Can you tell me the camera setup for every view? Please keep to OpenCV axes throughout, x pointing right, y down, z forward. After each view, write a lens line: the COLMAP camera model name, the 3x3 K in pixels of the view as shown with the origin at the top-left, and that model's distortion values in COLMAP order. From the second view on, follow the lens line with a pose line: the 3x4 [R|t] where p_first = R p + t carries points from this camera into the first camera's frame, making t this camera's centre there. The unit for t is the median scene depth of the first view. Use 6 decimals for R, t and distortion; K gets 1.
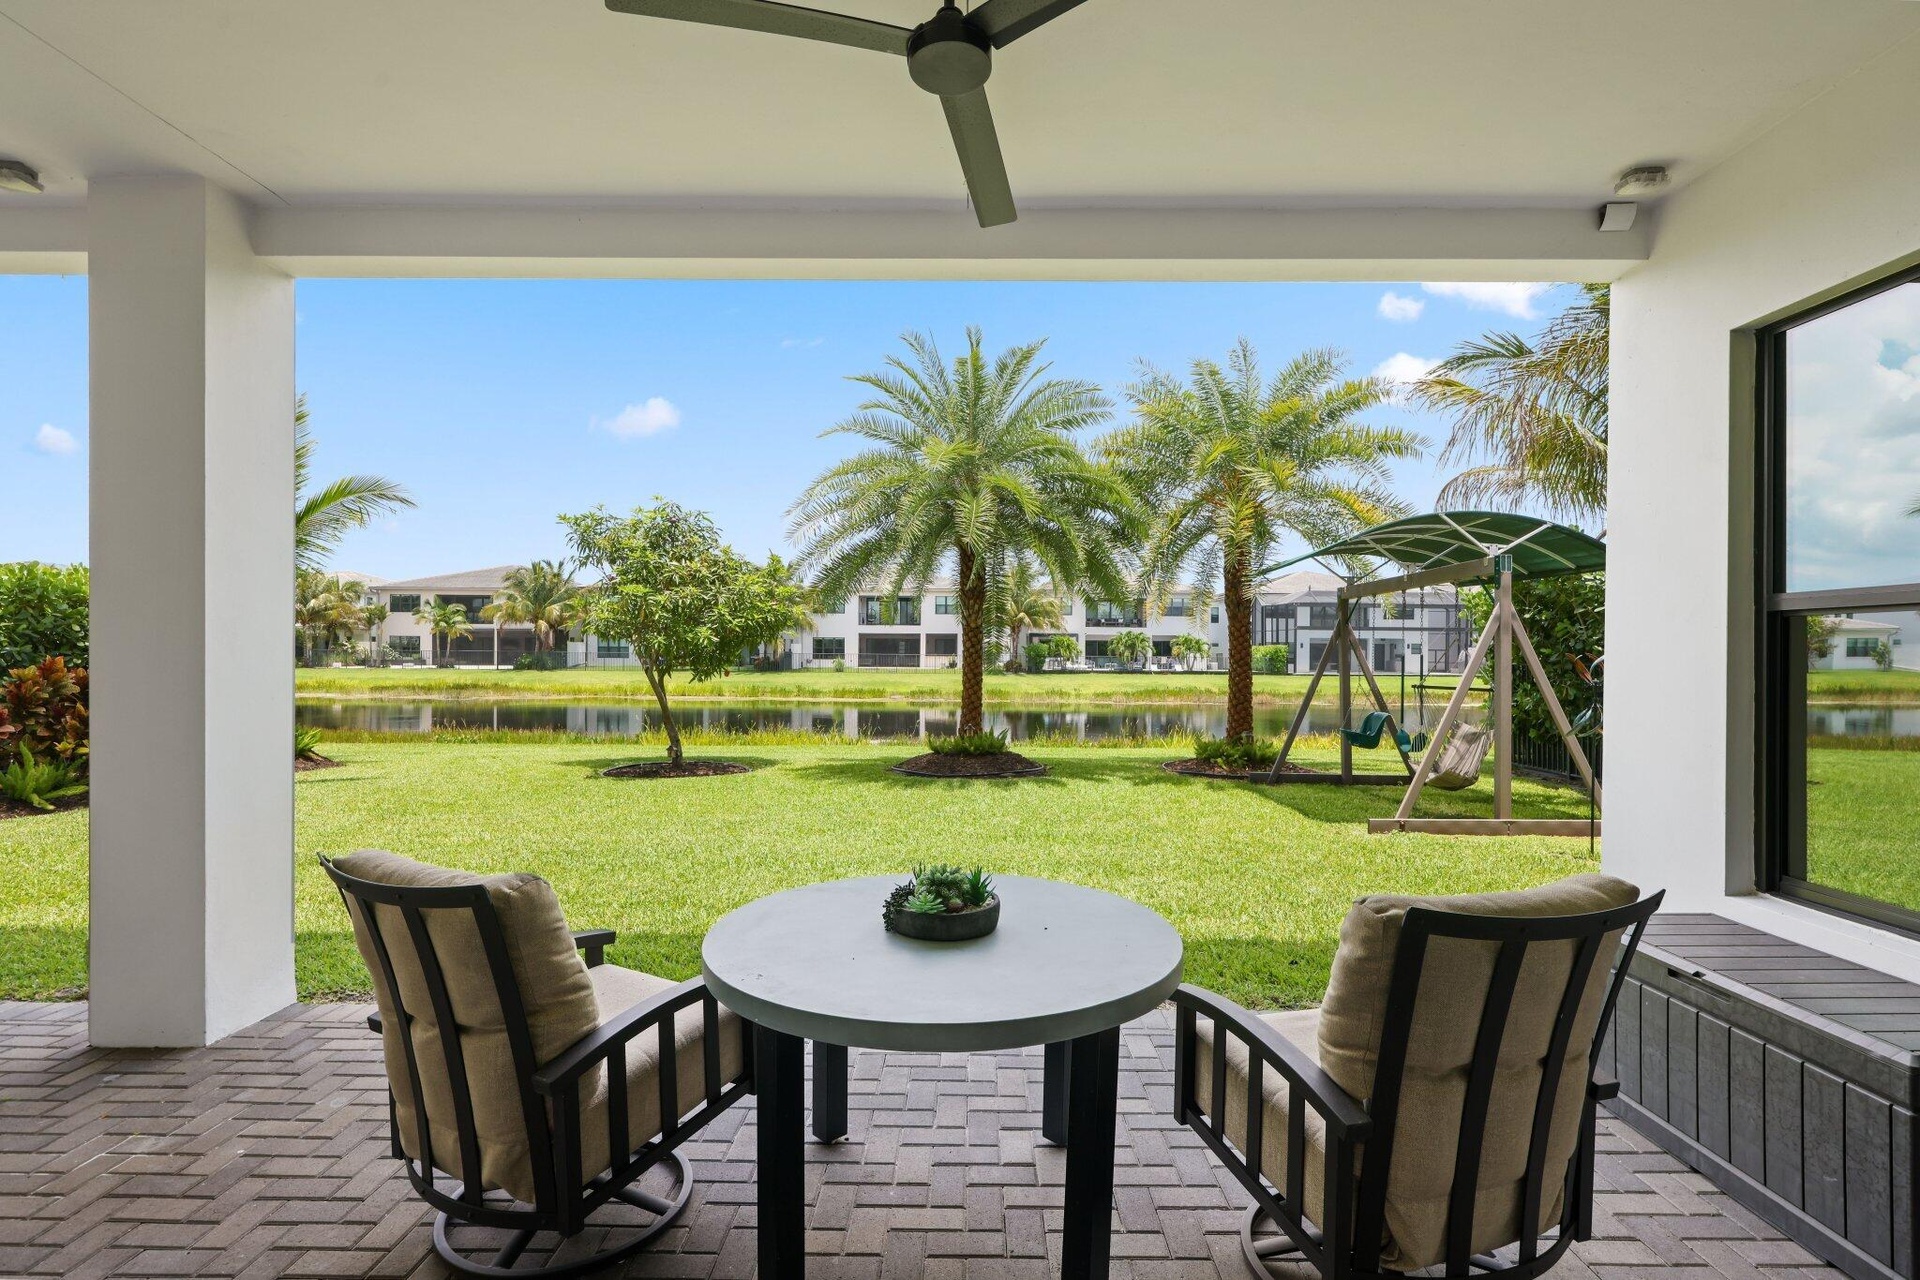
lens RADIAL K [[941.5, 0, 966.5], [0, 941.5, 654.8], [0, 0, 1]] dist [0.000304, -0.000174]
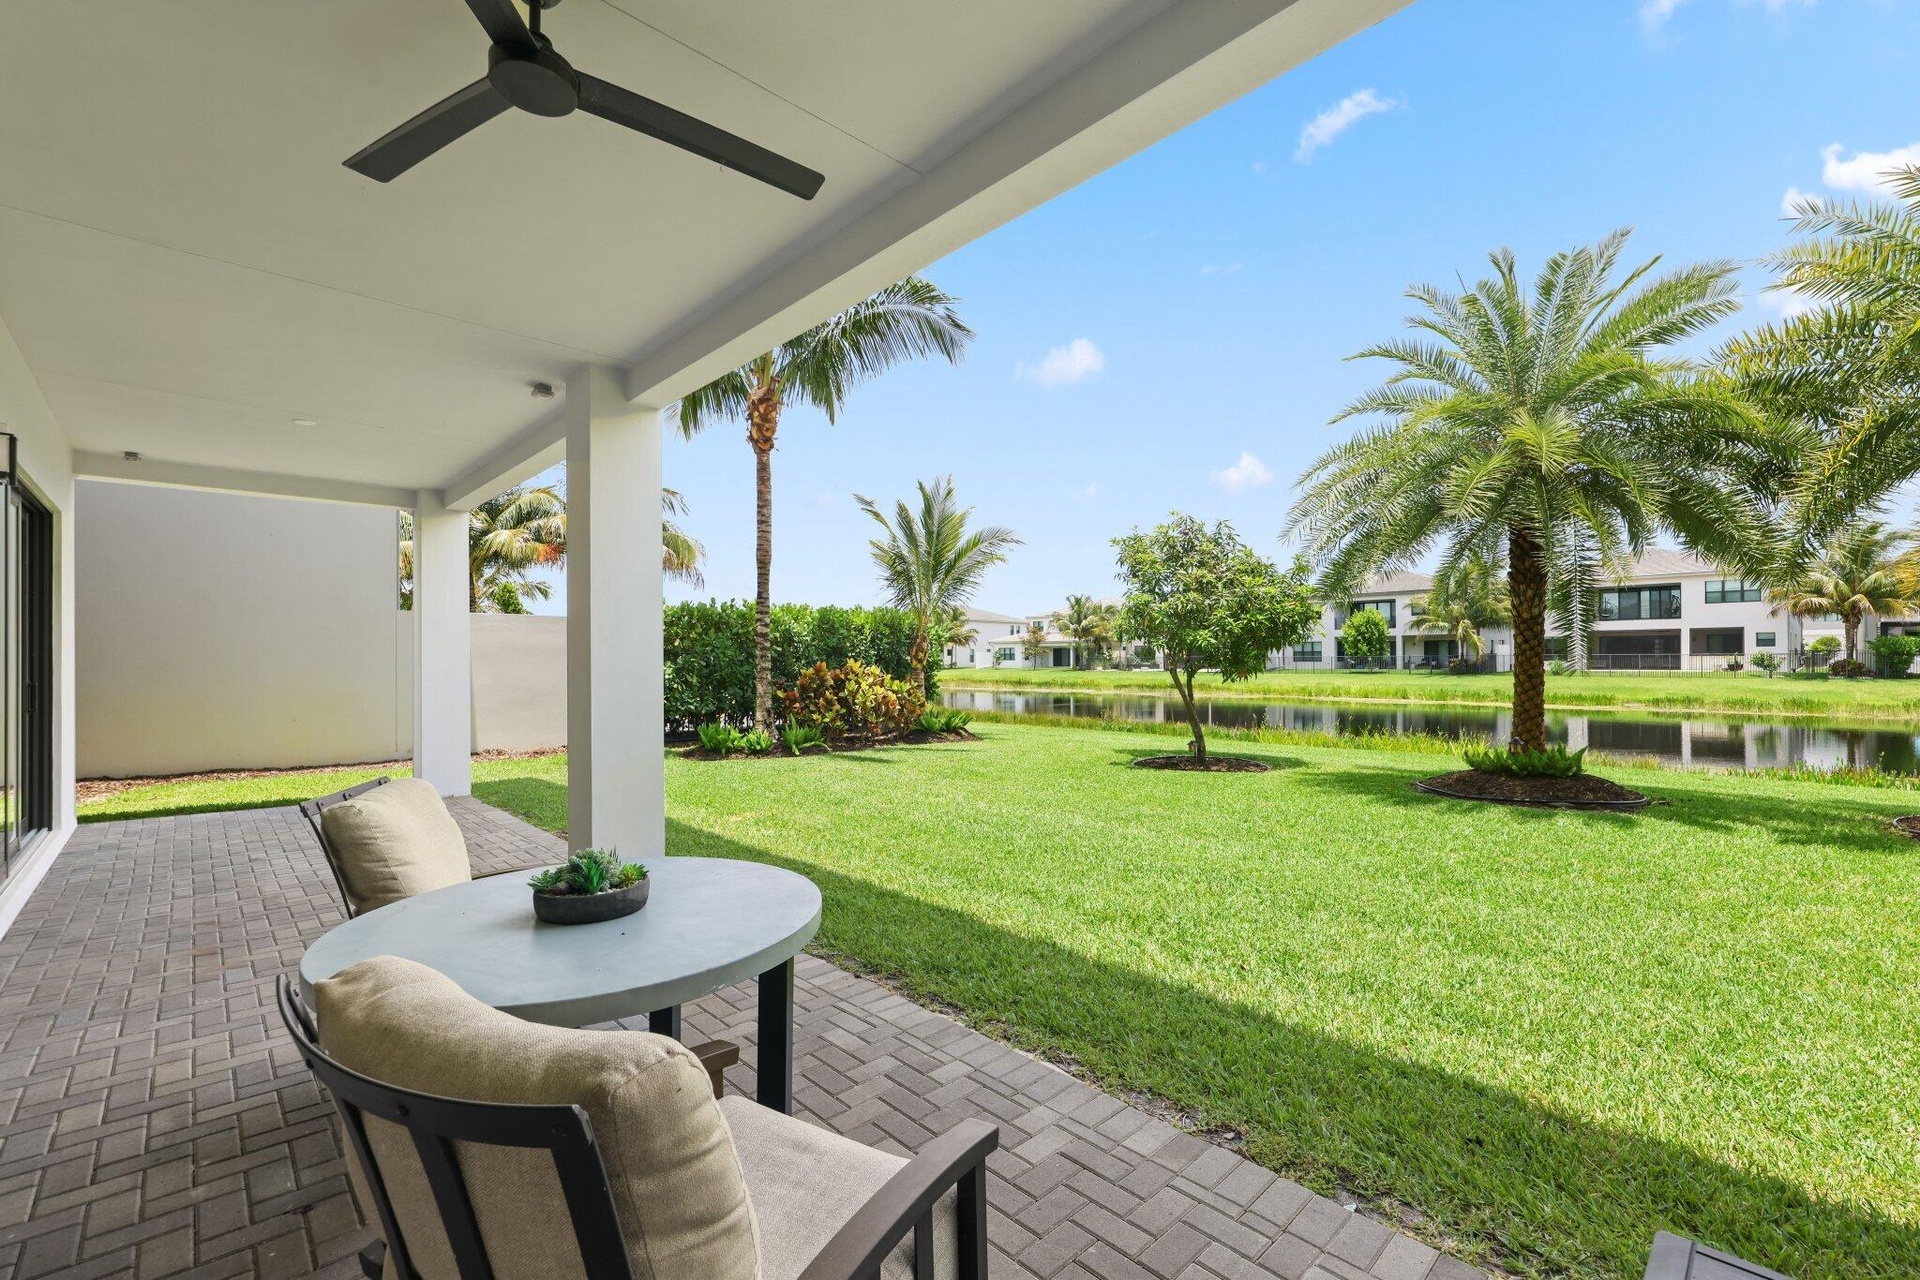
lens RADIAL K [[837.2, 0, 961.8], [0, 837.2, 643.1], [0, 0, 1]] dist [0.009892, -0.000406]
pose [[0.679521, -0.025047, -0.733229, 0.187012], [0.010141, 0.999642, -0.024749, 0.005173], [0.733586, 0.009381, 0.679532, 0.134279]]
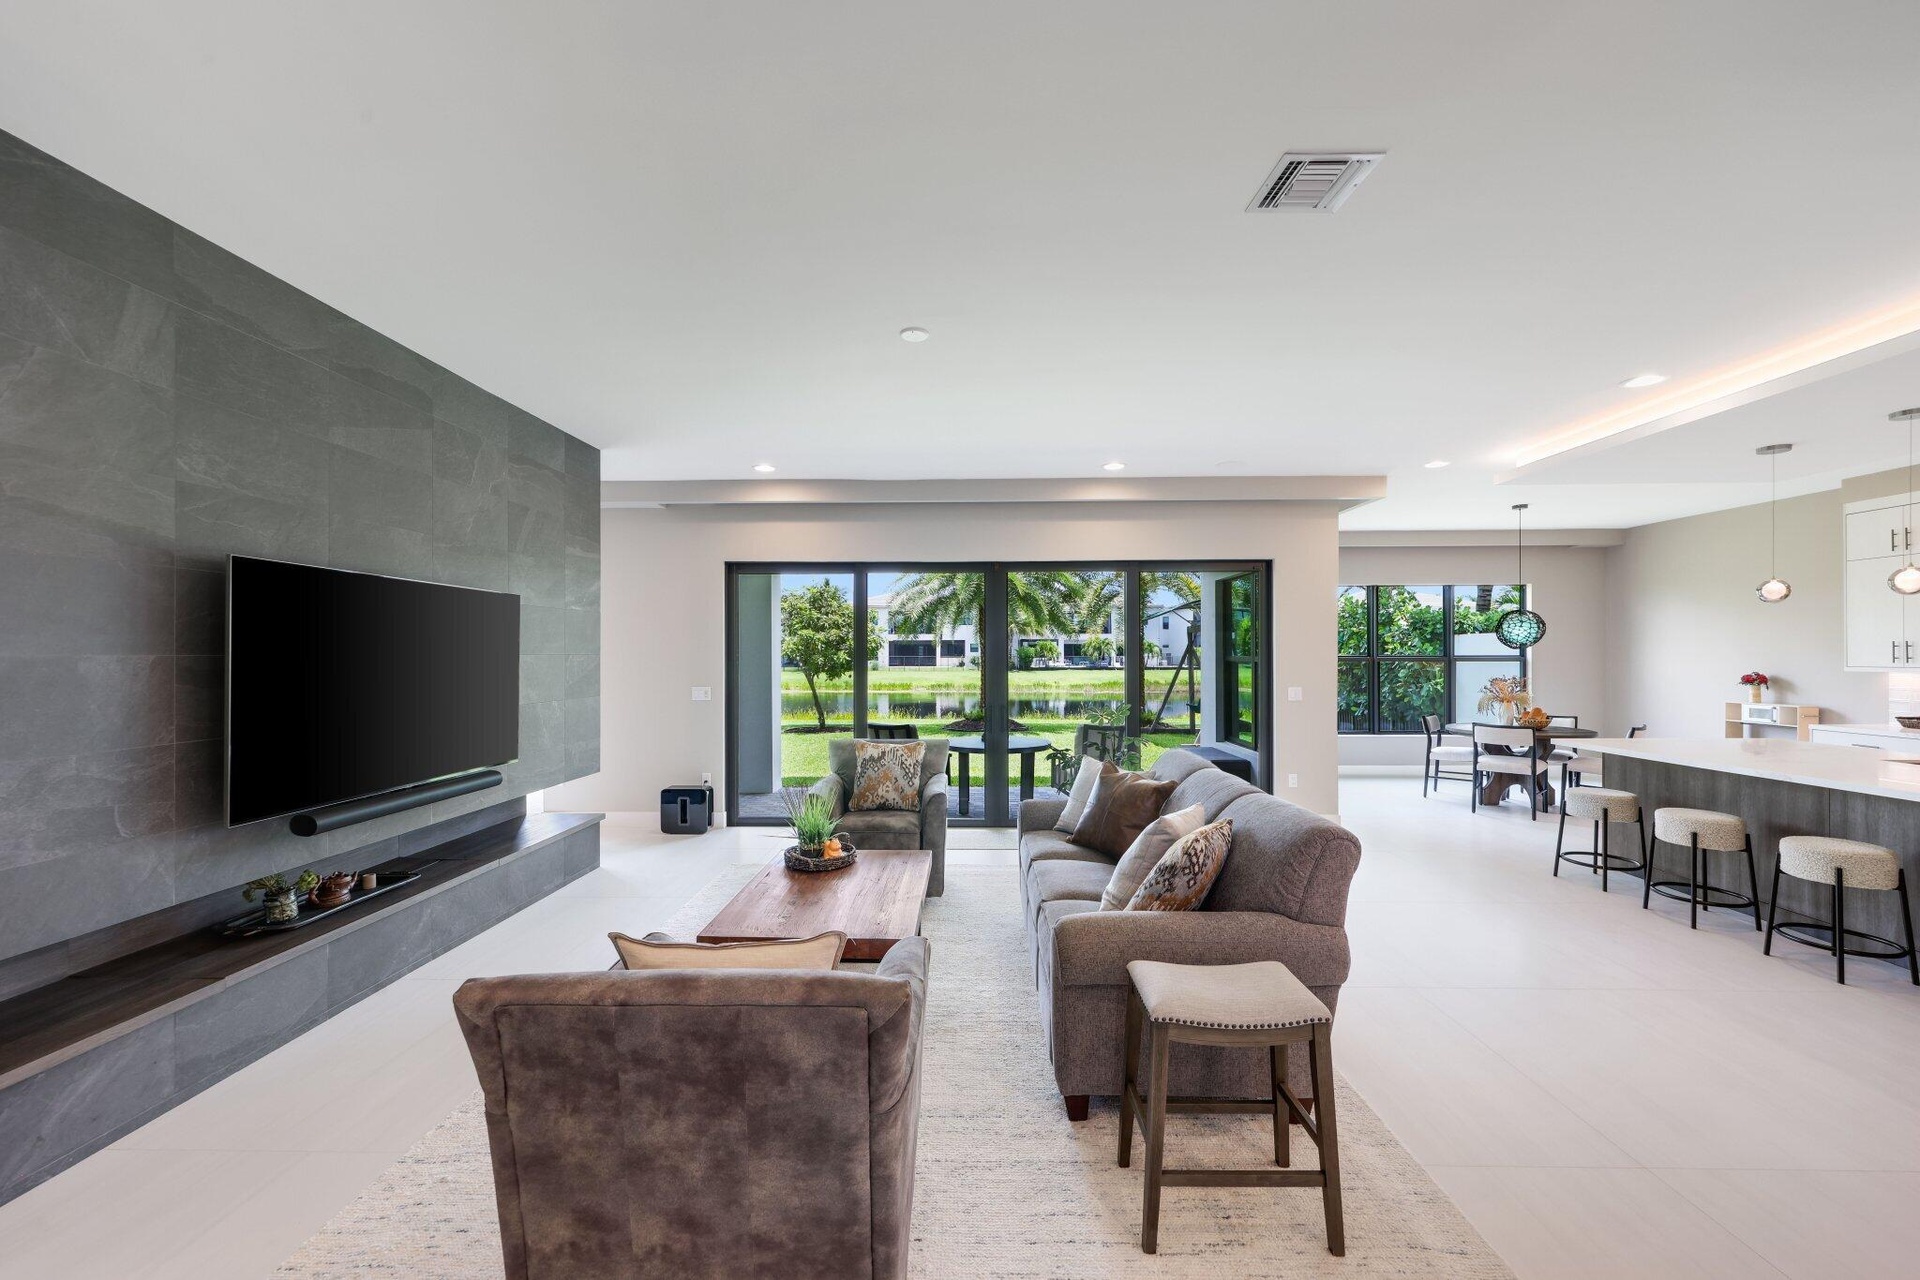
lens RADIAL K [[865.6, 0, 957.3], [0, 865.6, 643.0], [0, 0, 1]] dist [0.000413, 0.000001]
pose [[0.999918, -0.010626, -0.007154, -0.034169], [0.010562, 0.999906, -0.008798, -0.023941], [0.007247, 0.008721, 0.999936, -0.568477]]
